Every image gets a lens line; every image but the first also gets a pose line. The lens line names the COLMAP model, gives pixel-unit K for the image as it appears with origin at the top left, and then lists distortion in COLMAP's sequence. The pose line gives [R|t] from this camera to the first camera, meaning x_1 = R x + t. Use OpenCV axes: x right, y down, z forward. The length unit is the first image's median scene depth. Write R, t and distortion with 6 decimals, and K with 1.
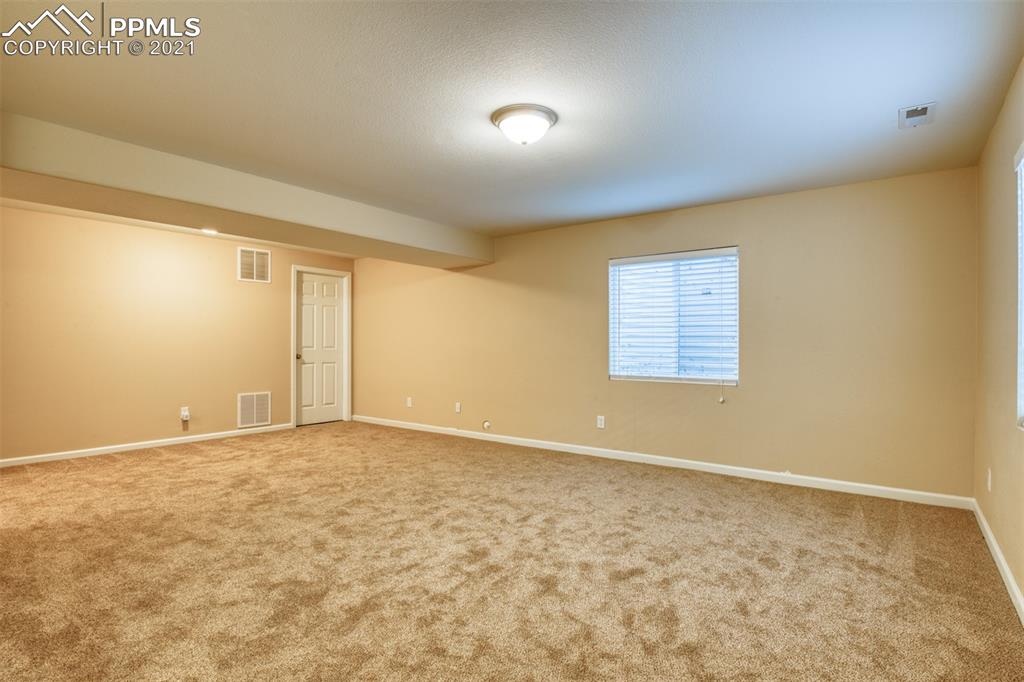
lens RADIAL K [[521.7, 0, 512.0], [0, 521.7, 340.9], [0, 0, 1]] dist [-0.015919, -0.002943]
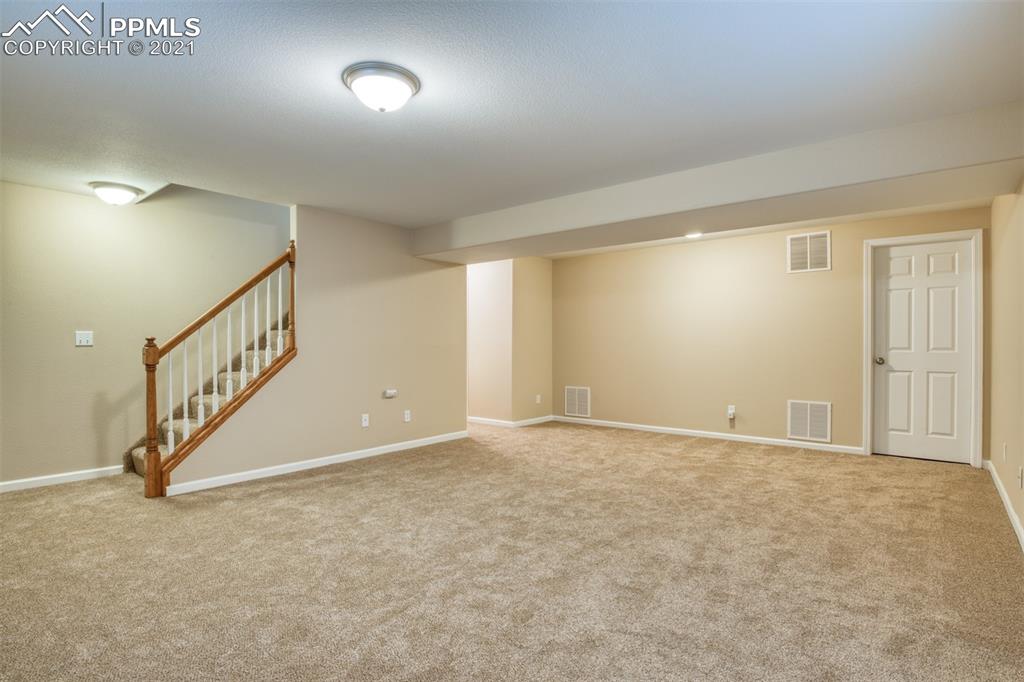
lens RADIAL K [[521.7, 0, 513.4], [0, 521.7, 344.4], [0, 0, 1]] dist [-0.015919, -0.002943]
pose [[-0.036585, -0.000244, -0.999331, 0.370300], [0.004369, 0.999990, -0.000404, 0.004379], [0.999321, -0.004381, -0.036583, 0.534720]]
